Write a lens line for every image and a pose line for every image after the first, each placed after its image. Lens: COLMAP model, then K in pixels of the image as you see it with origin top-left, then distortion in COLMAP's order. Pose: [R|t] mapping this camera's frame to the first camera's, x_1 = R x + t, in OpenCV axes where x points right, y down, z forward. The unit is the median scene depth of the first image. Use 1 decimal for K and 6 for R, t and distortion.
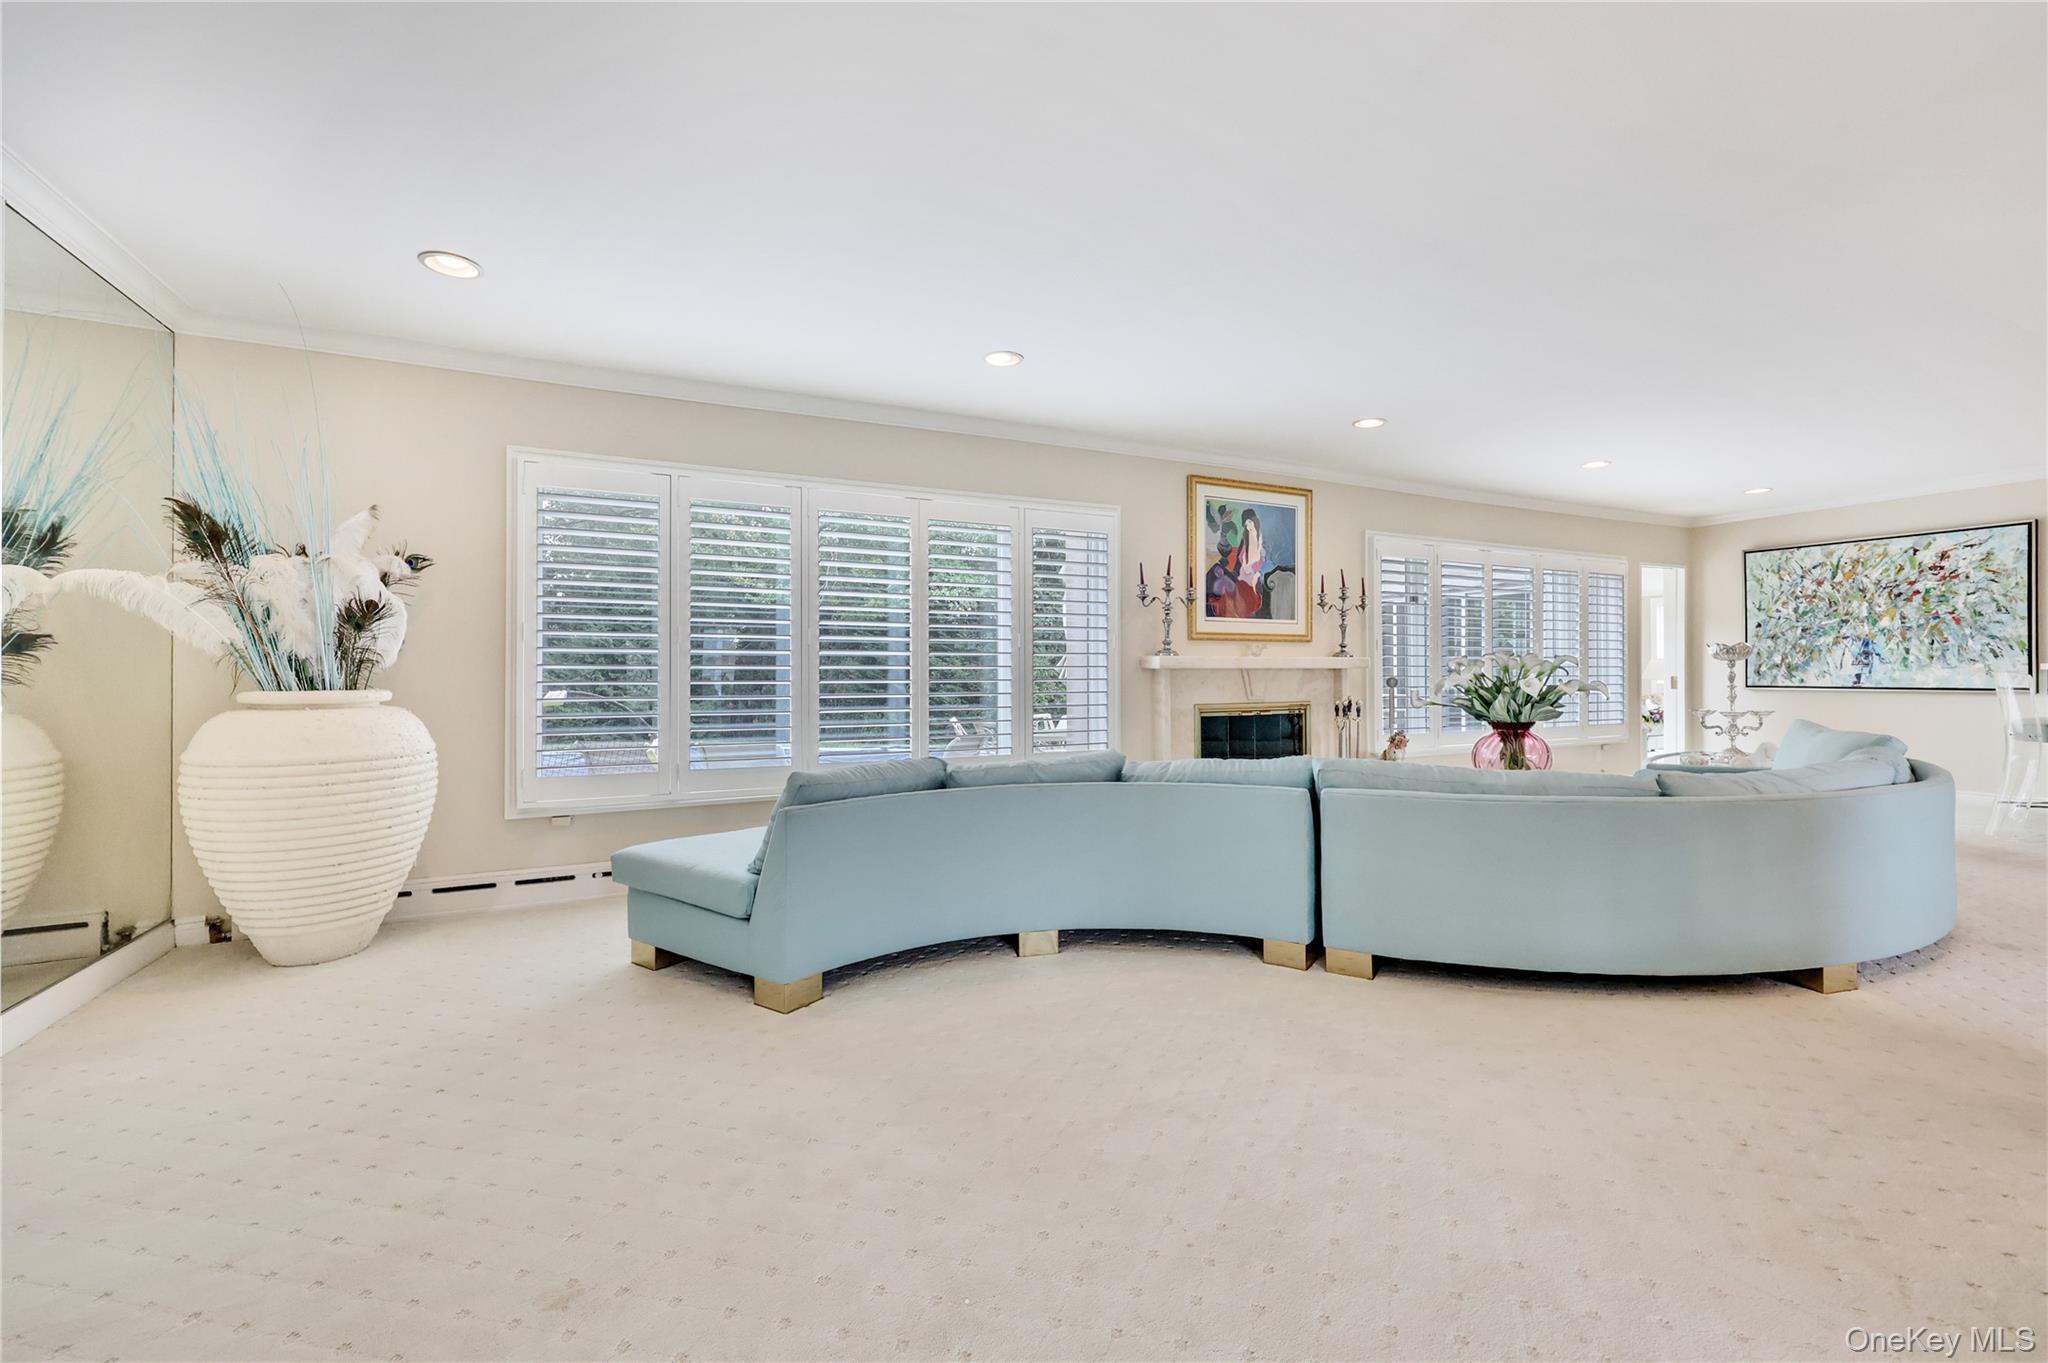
lens RADIAL K [[864.1, 0, 1027.7], [0, 864.1, 668.4], [0, 0, 1]] dist [-0.001020, -0.000329]
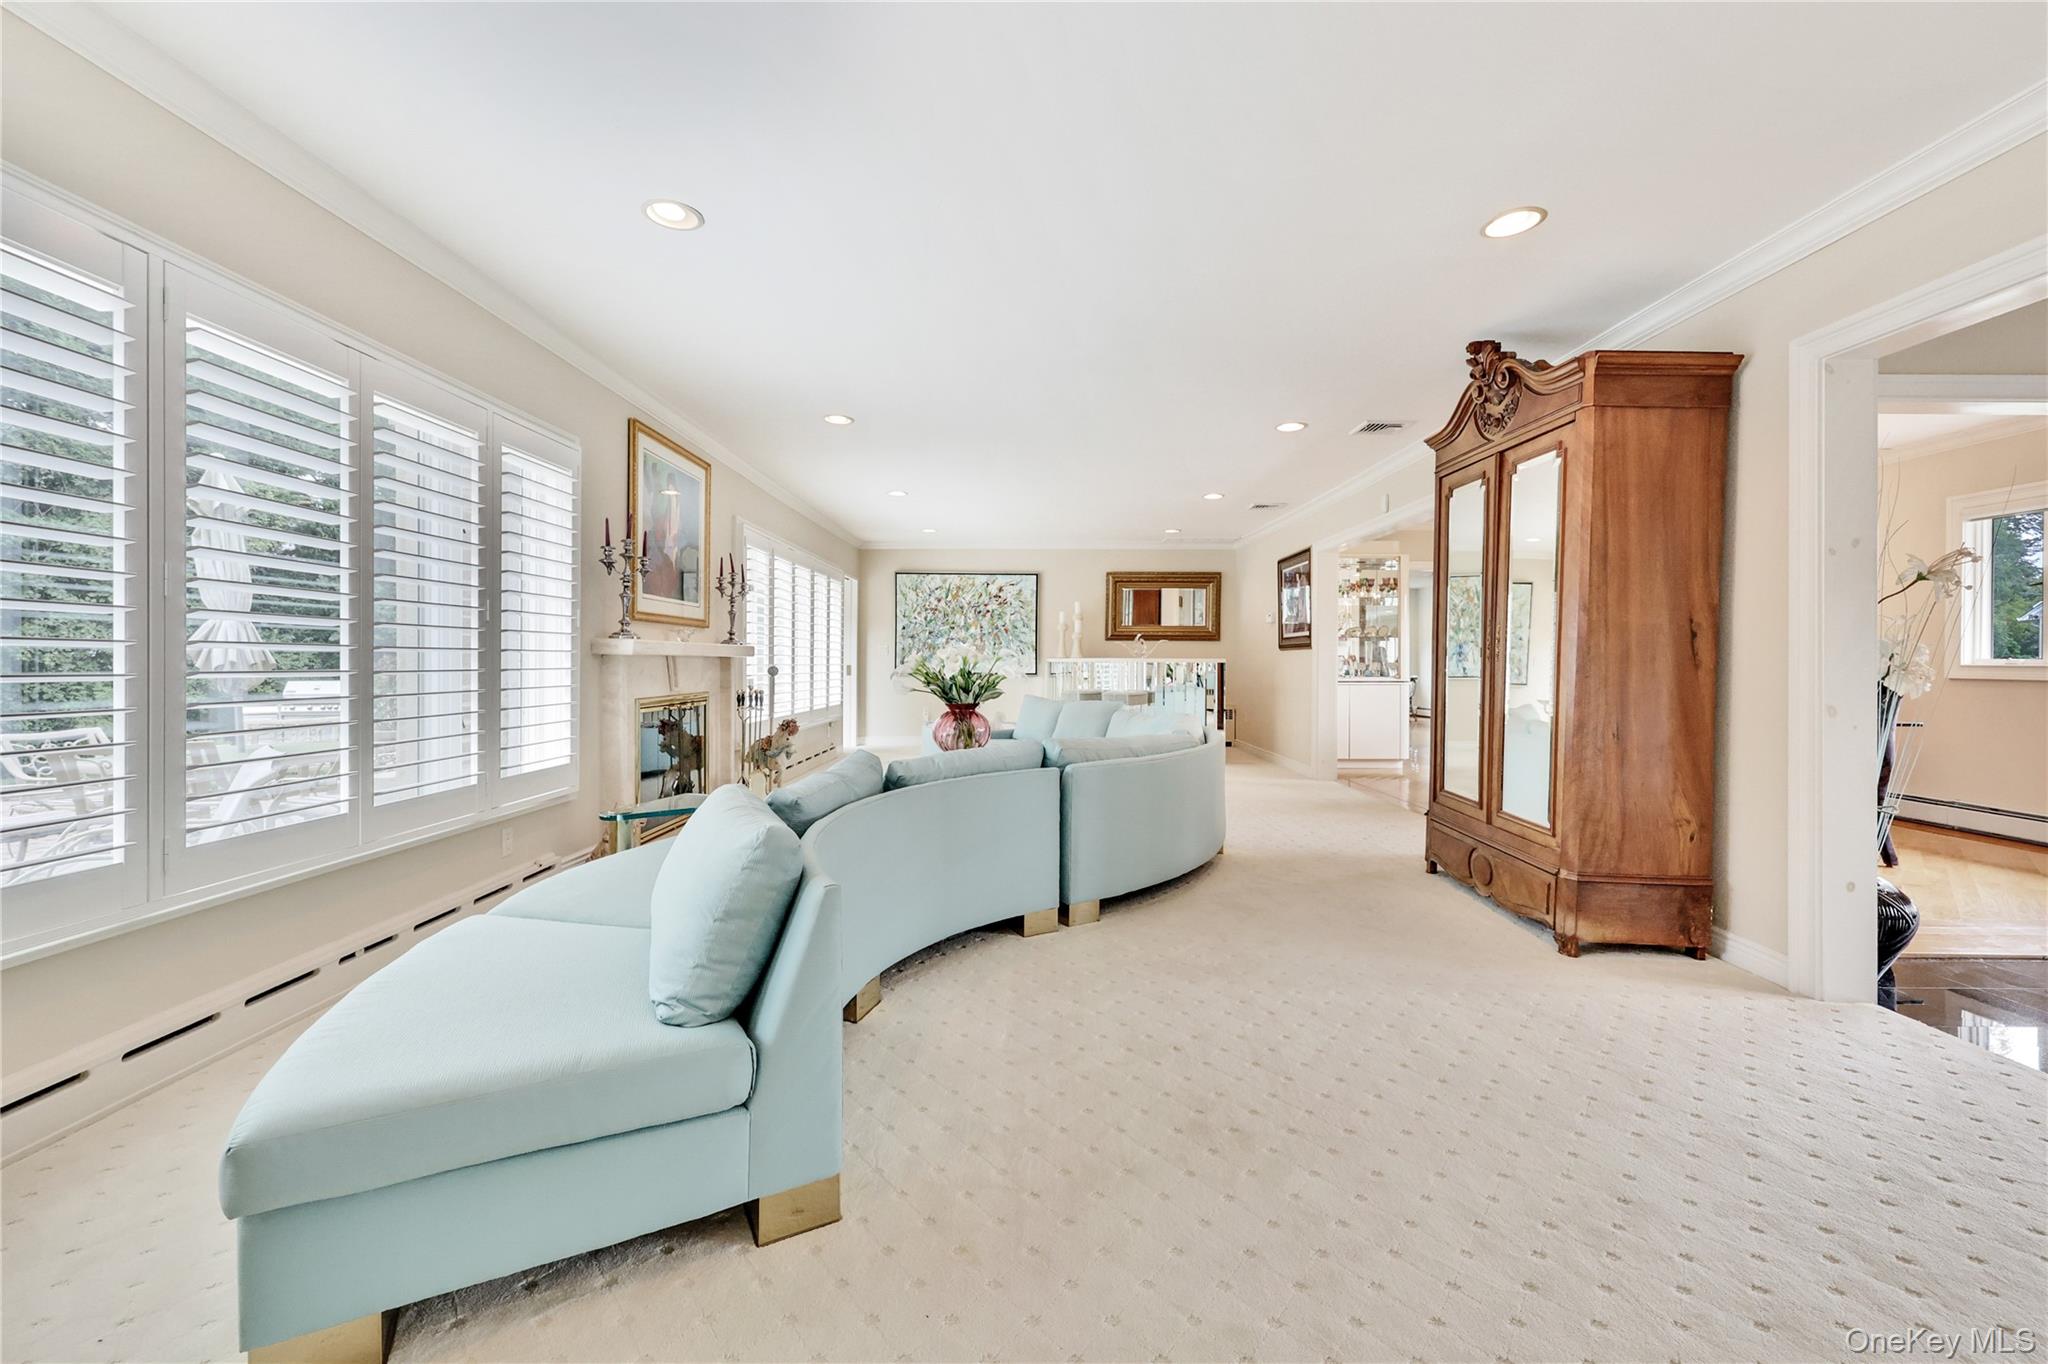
lens RADIAL K [[864.1, 0, 1027.7], [0, 864.1, 668.9], [0, 0, 1]] dist [-0.001020, -0.000329]
pose [[0.429490, -0.001735, 0.903070, -0.403678], [-0.012010, 0.999899, 0.007632, 0.002476], [-0.902992, -0.014123, 0.429426, 0.326341]]
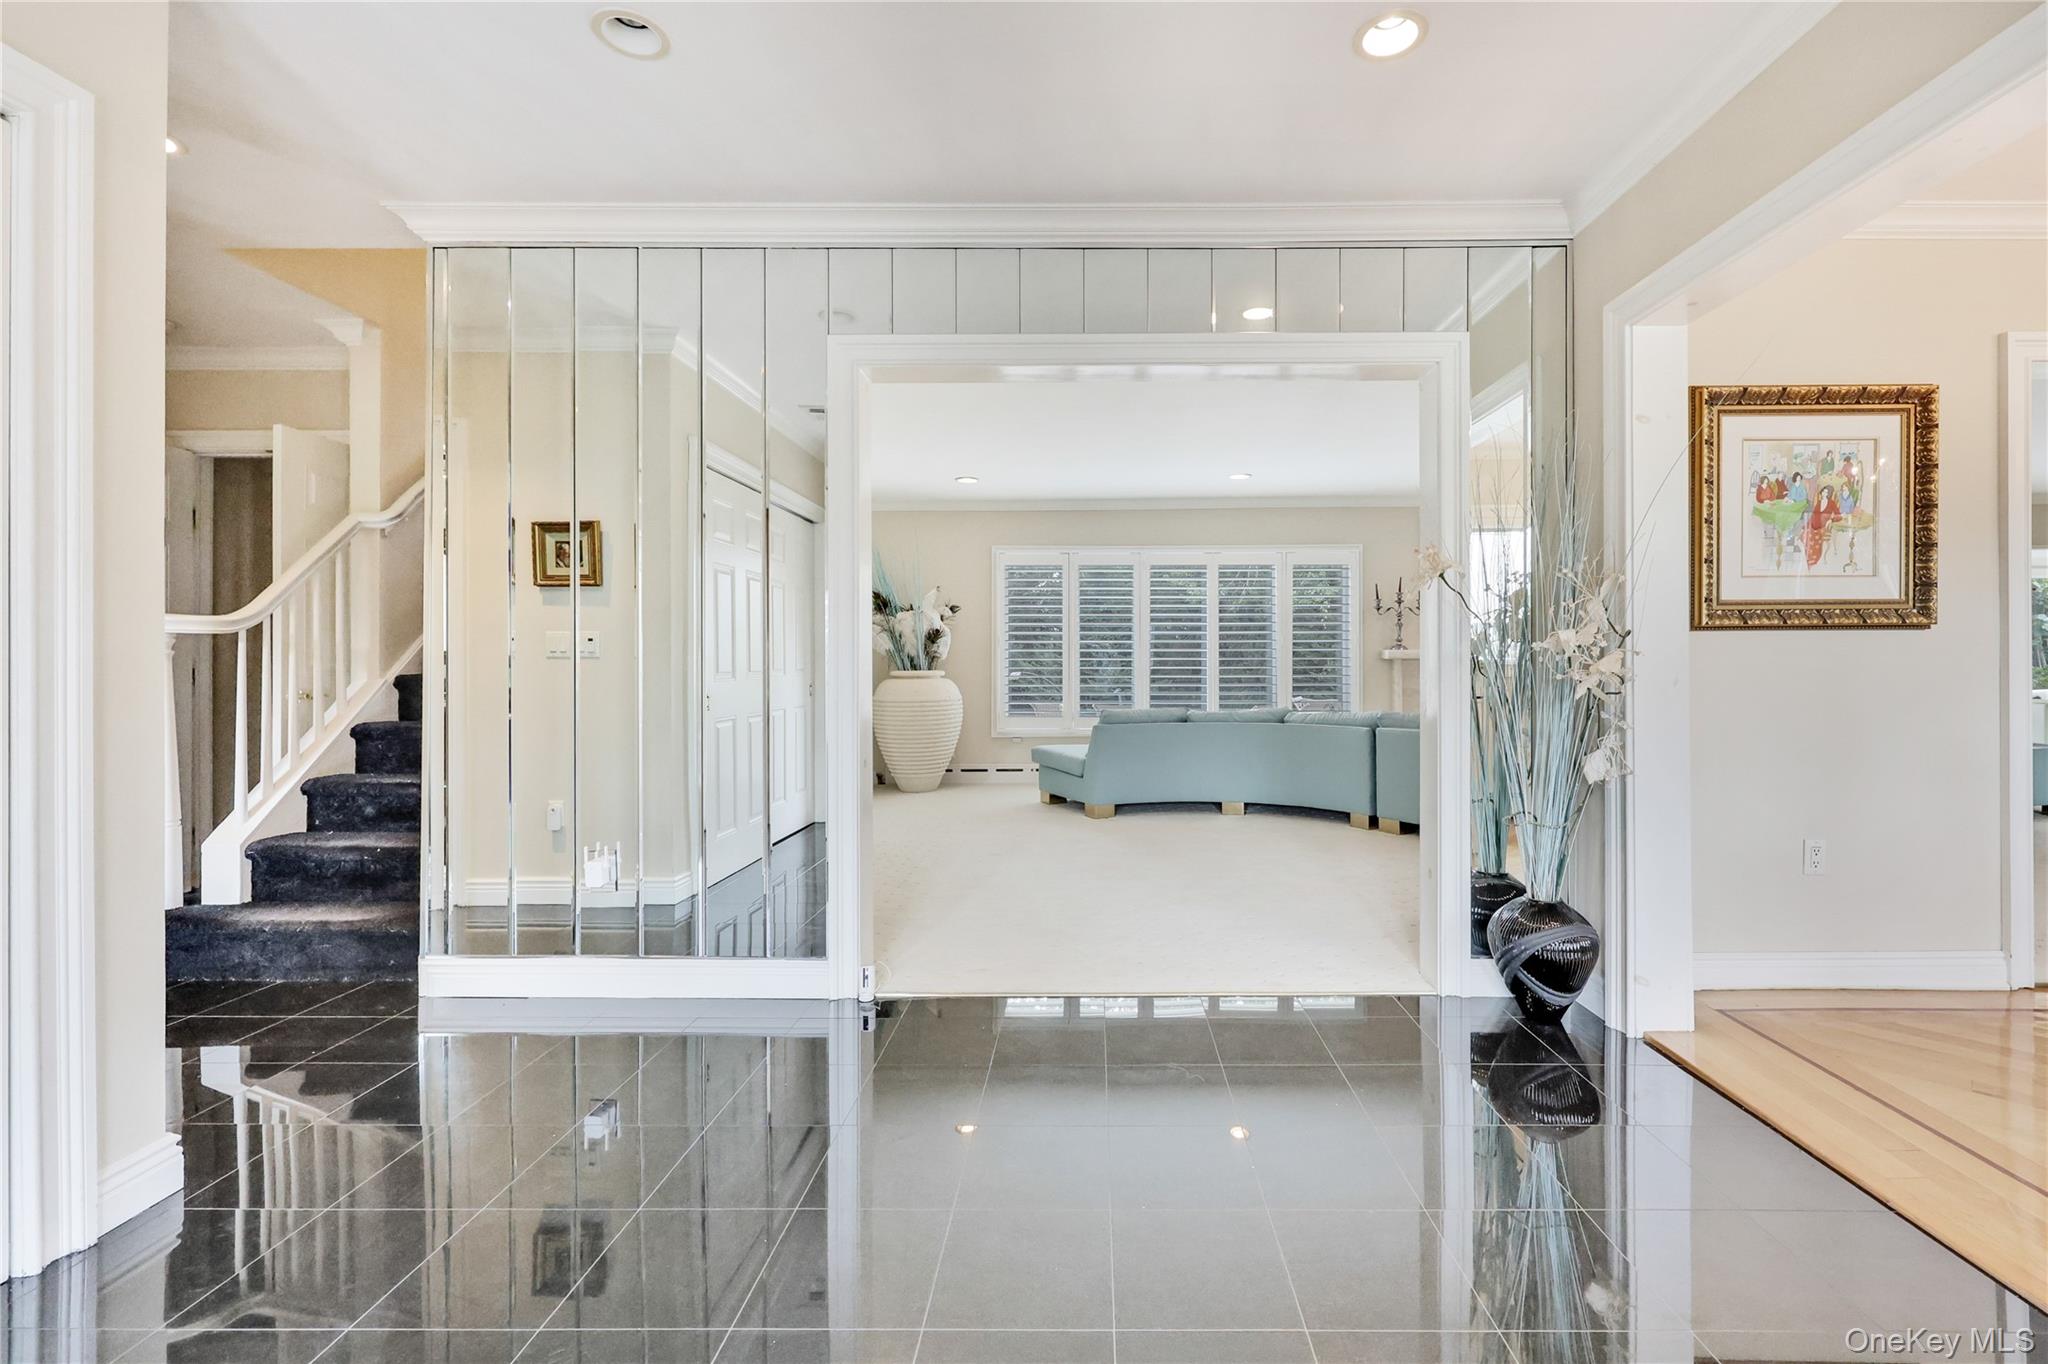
lens RADIAL K [[864.1, 0, 1027.7], [0, 864.1, 668.9], [0, 0, 1]] dist [-0.001020, -0.000329]
pose [[0.864586, 0.003596, -0.502471, 0.349961], [0.003462, 0.999908, 0.013113, -0.004010], [0.502472, -0.013077, 0.864494, -0.506618]]
